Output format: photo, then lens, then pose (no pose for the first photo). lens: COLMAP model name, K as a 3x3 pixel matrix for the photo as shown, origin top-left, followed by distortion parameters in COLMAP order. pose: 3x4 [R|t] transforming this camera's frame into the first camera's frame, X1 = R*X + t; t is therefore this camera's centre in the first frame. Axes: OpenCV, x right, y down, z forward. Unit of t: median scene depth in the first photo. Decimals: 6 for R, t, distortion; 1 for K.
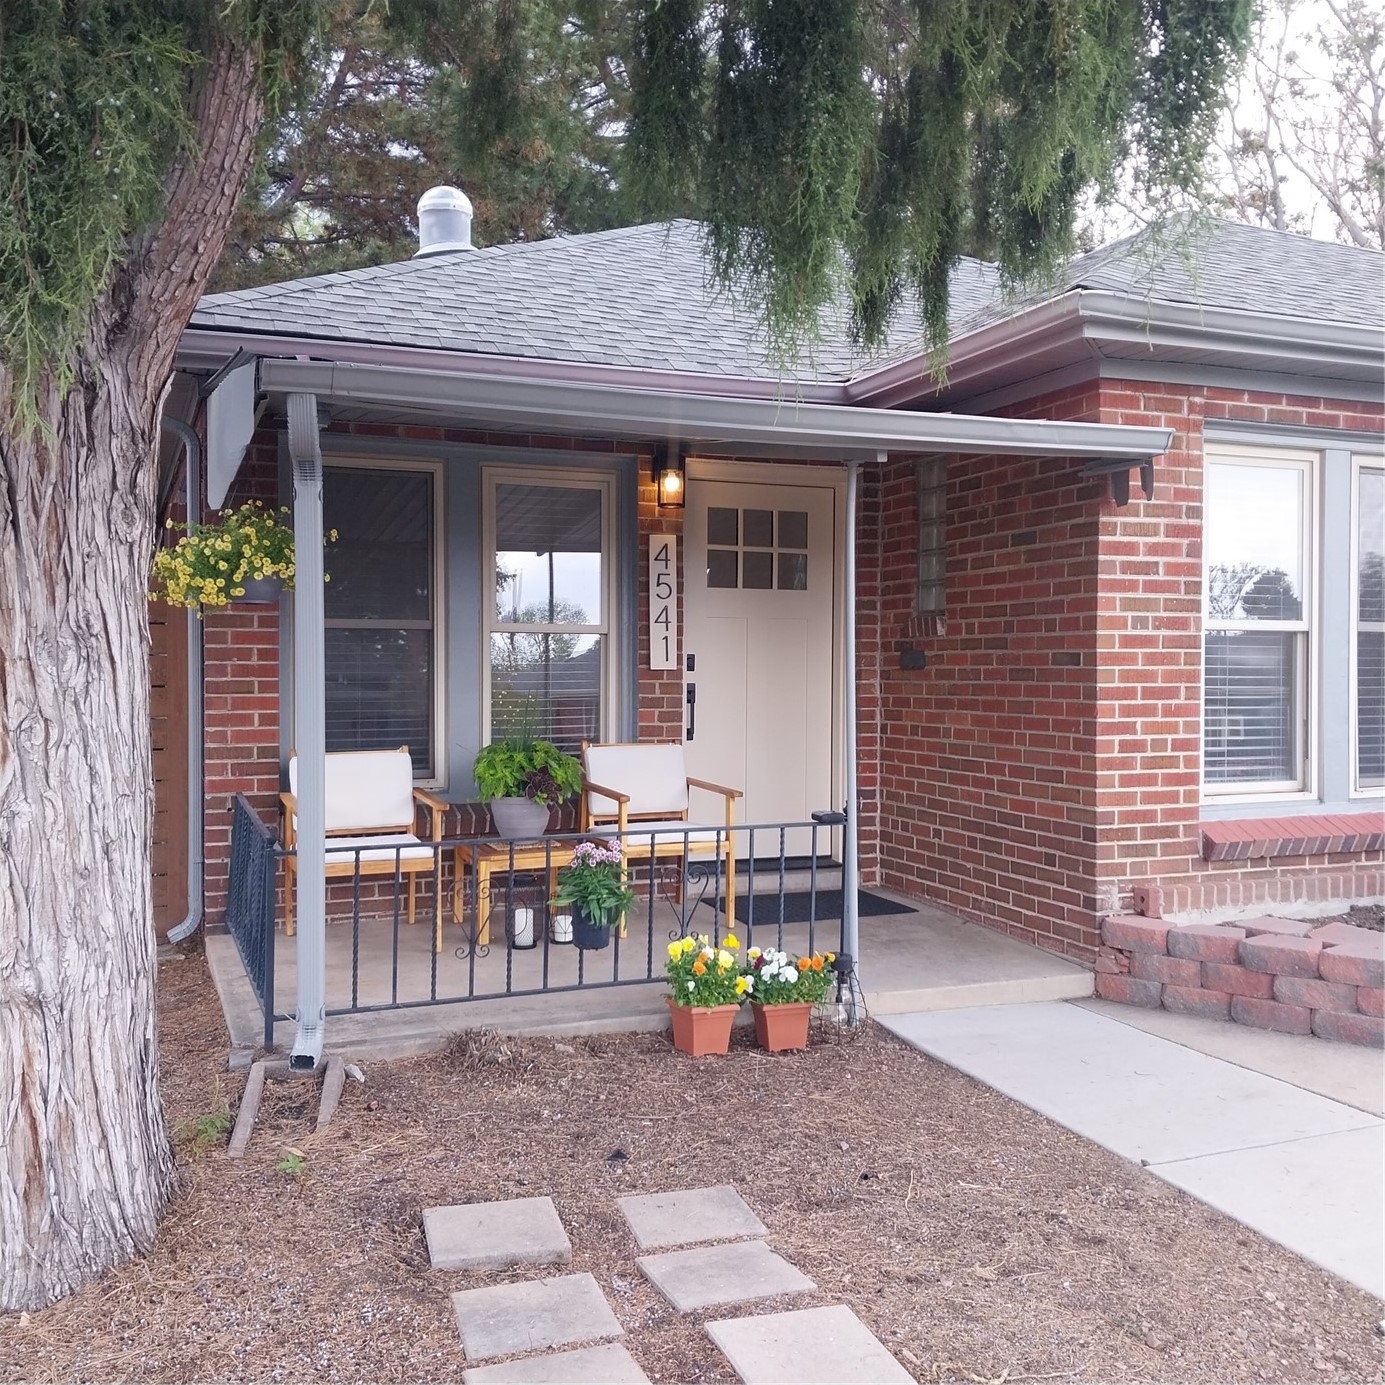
lens RADIAL K [[1434.0, 0, 691.1], [0, 1434.0, 694.9], [0, 0, 1]] dist [0.239103, -0.722895]
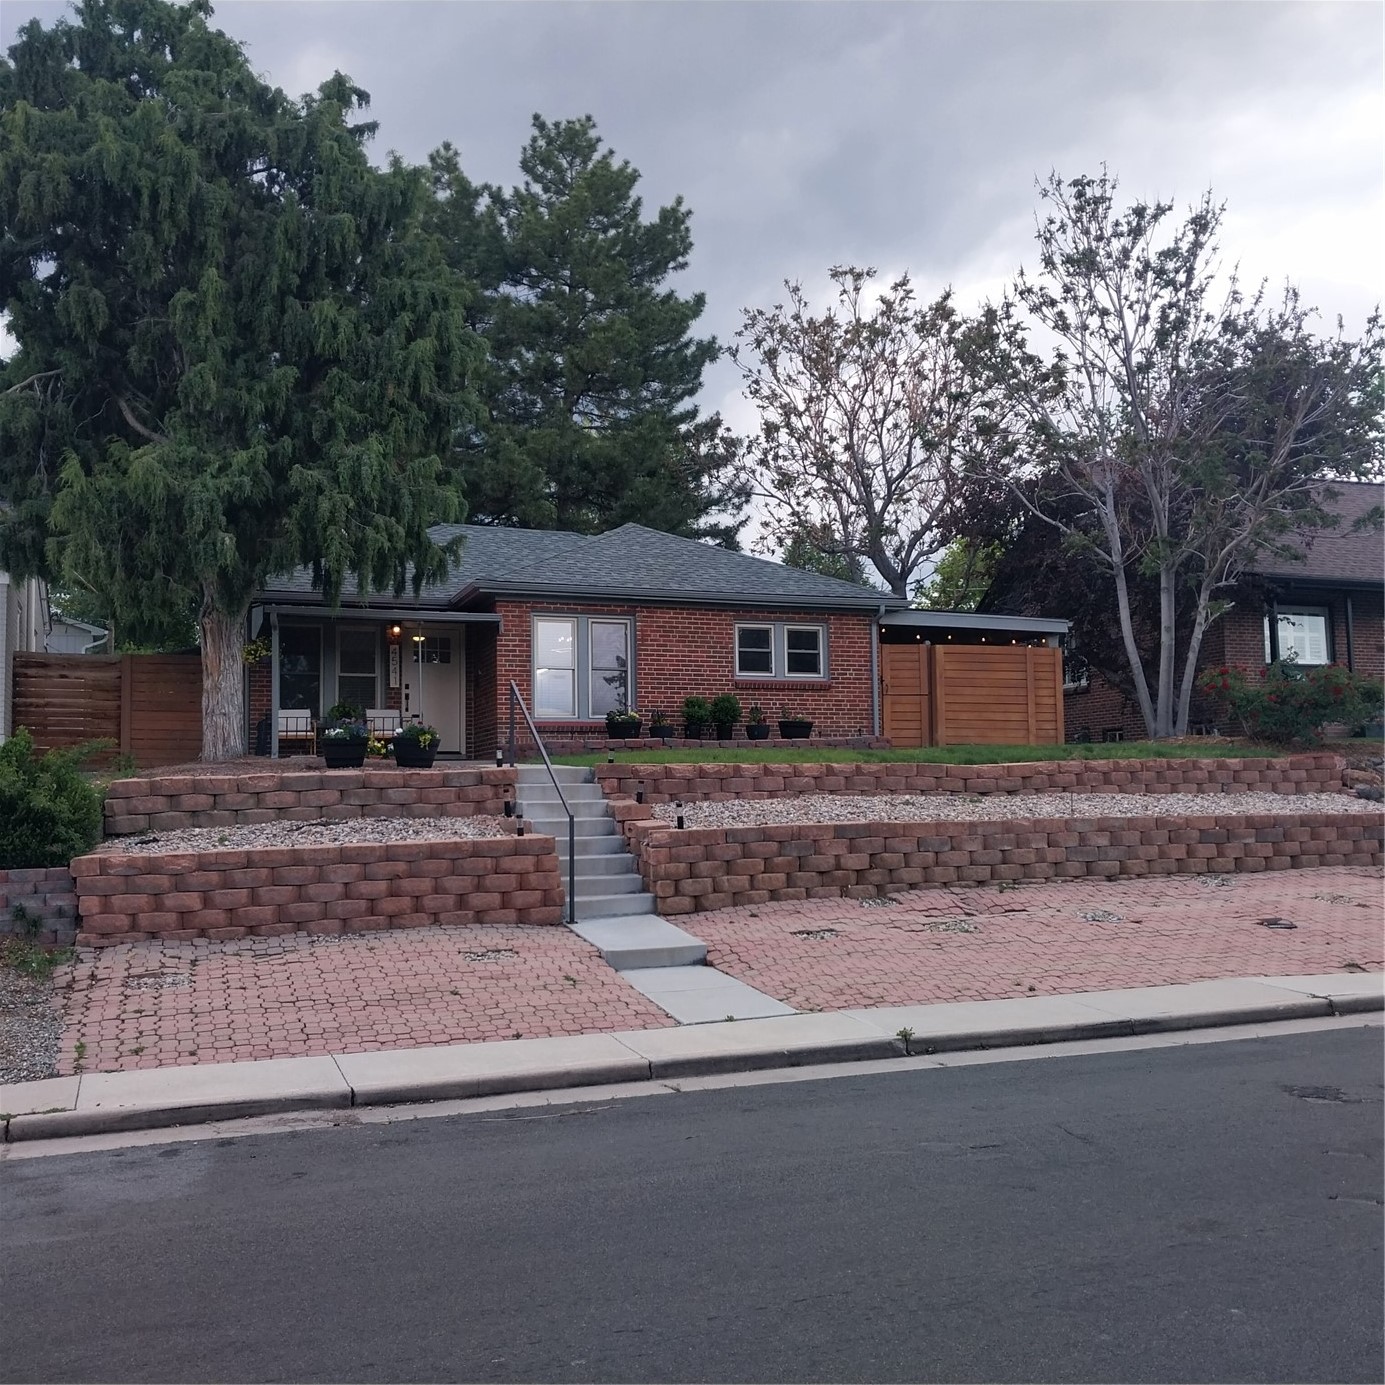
lens RADIAL K [[1434.0, 0, 691.1], [0, 1434.0, 694.9], [0, 0, 1]] dist [0.239103, -0.722895]
pose [[0.999292, -0.021838, -0.030633, 0.812490], [0.018869, 0.995385, -0.094083, 0.345810], [0.032546, 0.093439, 0.995093, -2.390431]]
